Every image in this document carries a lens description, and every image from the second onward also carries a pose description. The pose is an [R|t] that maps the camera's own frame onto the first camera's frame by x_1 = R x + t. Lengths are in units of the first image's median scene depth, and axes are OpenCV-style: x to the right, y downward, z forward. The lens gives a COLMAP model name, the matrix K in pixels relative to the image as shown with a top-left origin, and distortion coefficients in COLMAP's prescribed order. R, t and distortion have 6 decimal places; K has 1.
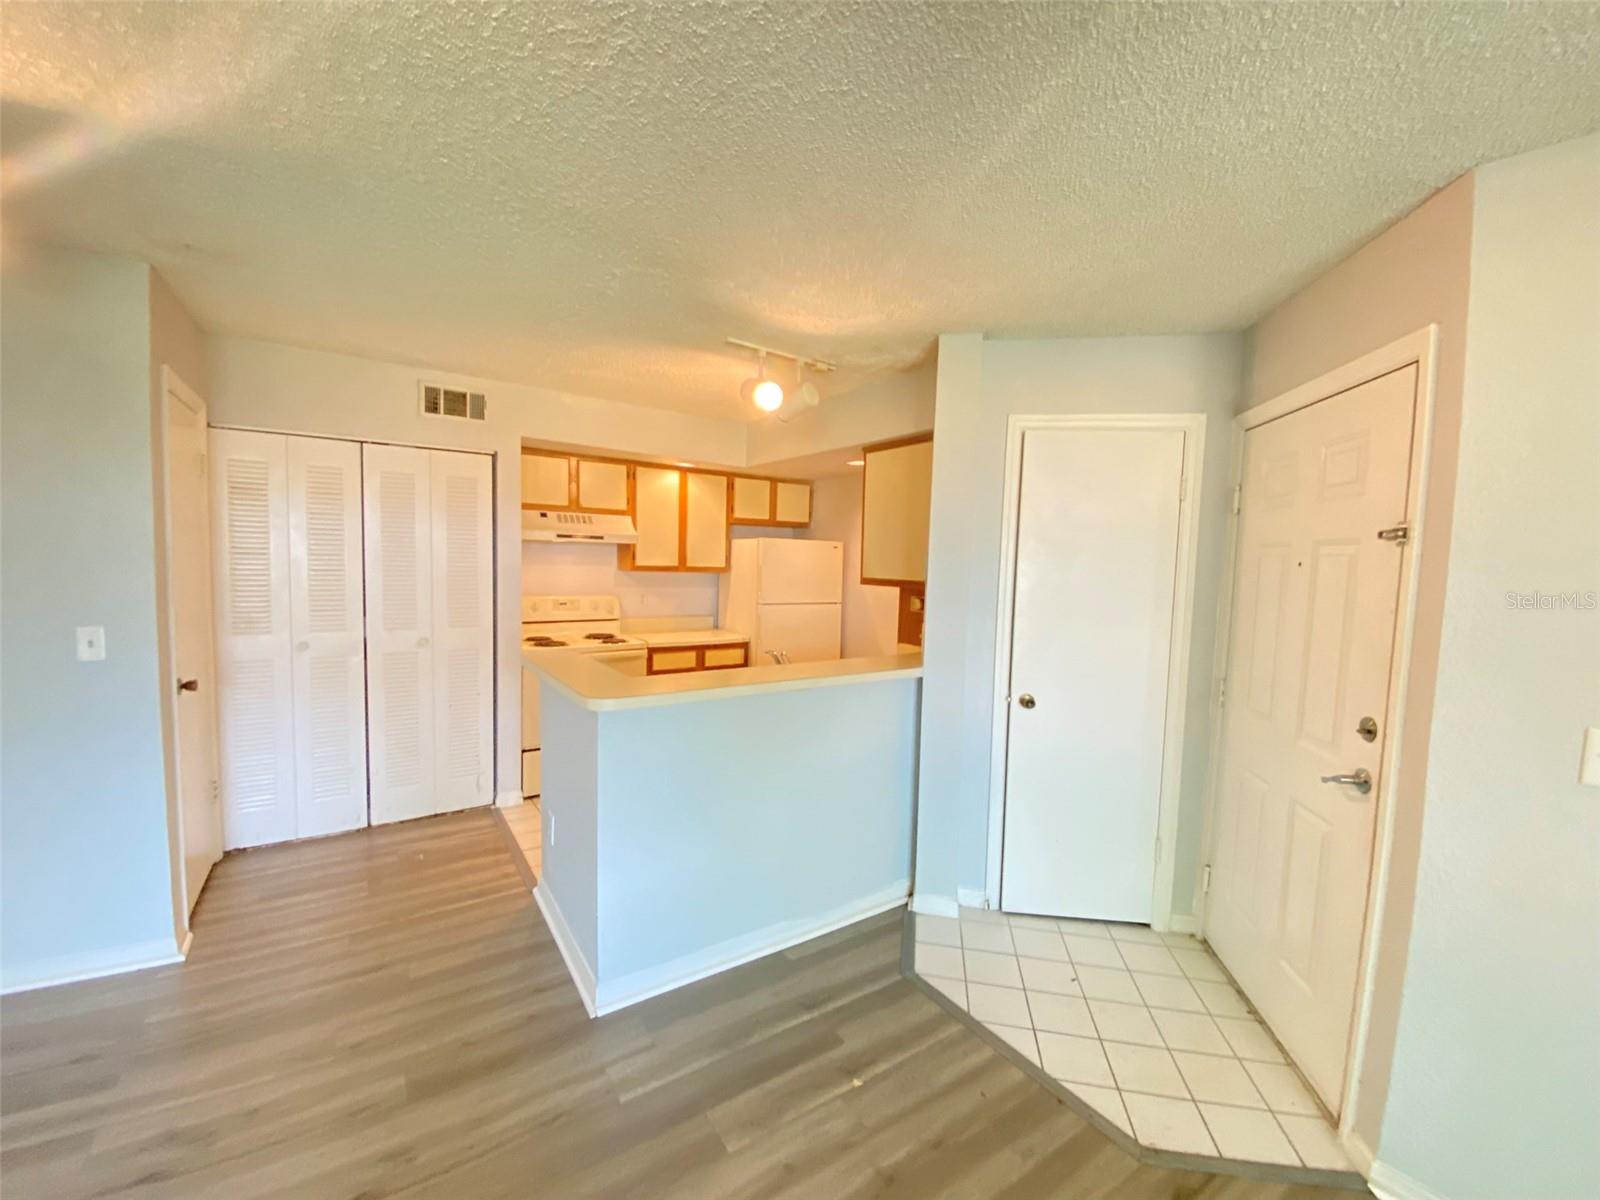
lens RADIAL K [[641.7, 0, 836.2], [0, 641.7, 605.5], [0, 0, 1]] dist [-0.034220, -0.000011]
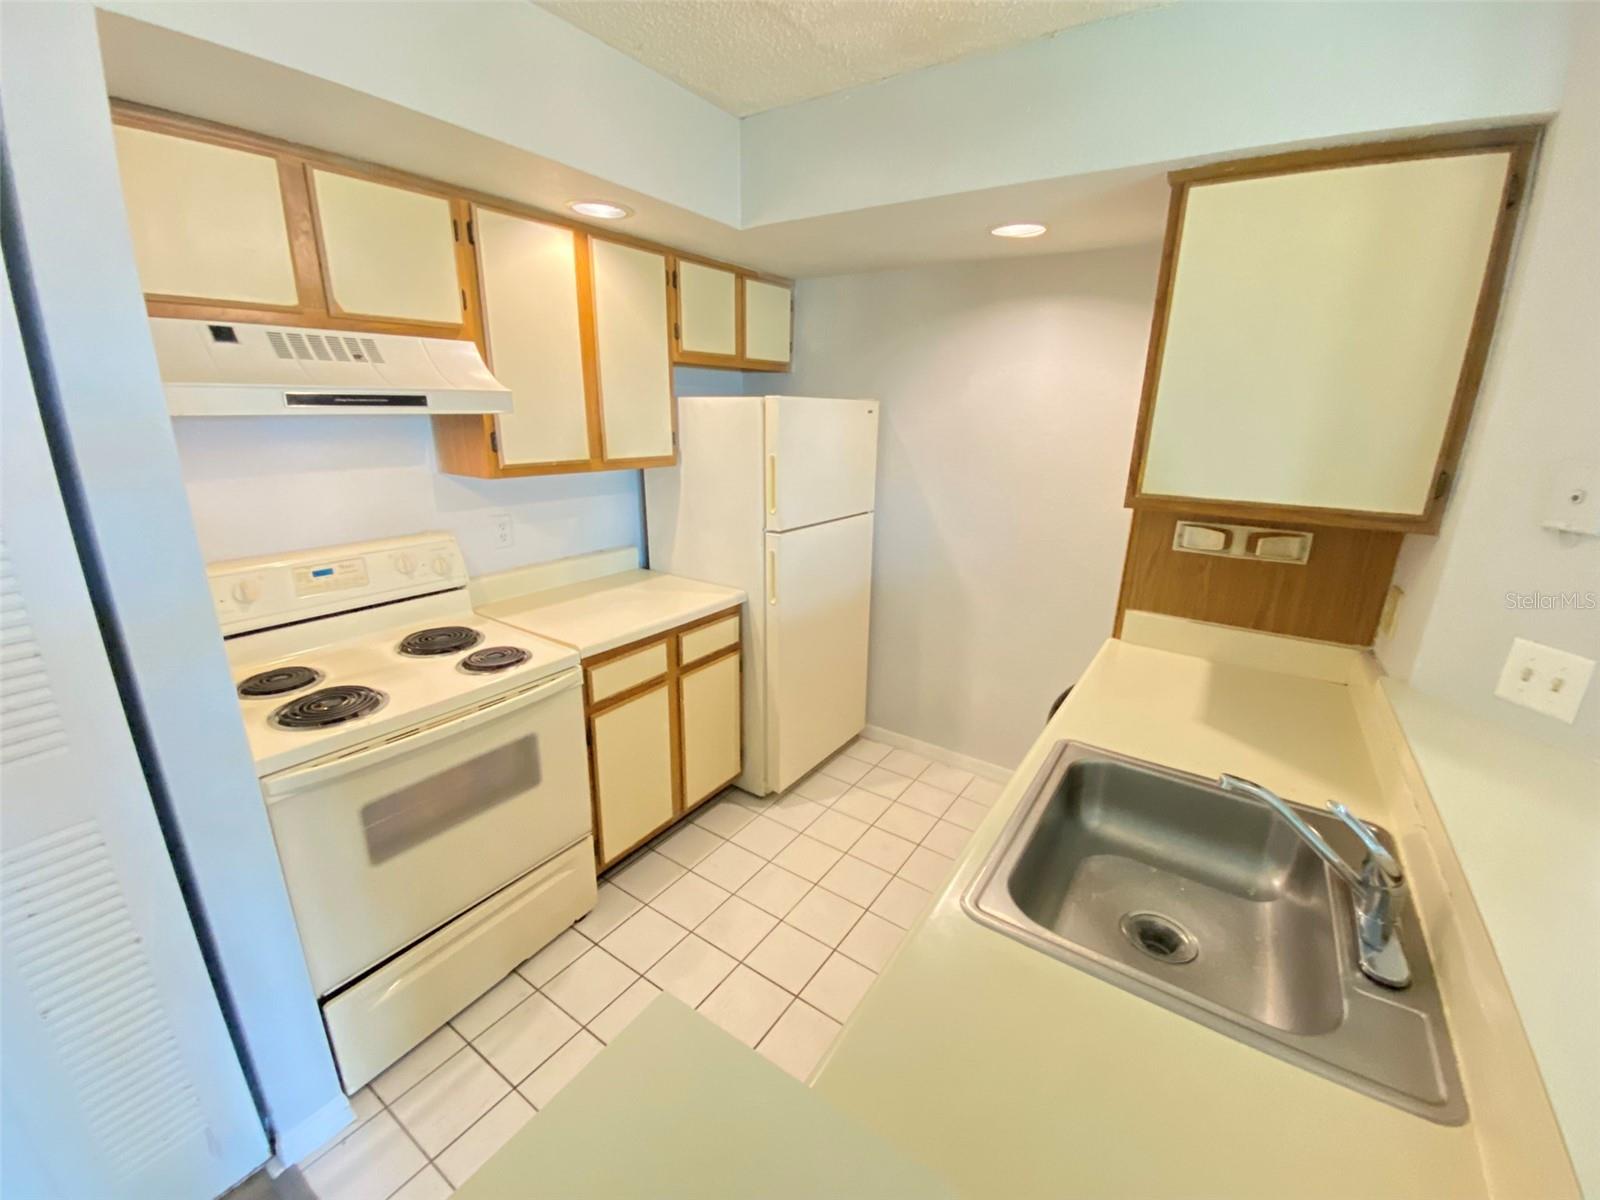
lens RADIAL K [[645.1, 0, 798.5], [0, 645.1, 604.9], [0, 0, 1]] dist [0.002255, -0.013674]
pose [[0.939812, -0.110392, 0.323369, -0.277857], [0.031727, 0.970477, 0.239096, -0.069261], [-0.340216, -0.214446, 0.915568, 0.520521]]
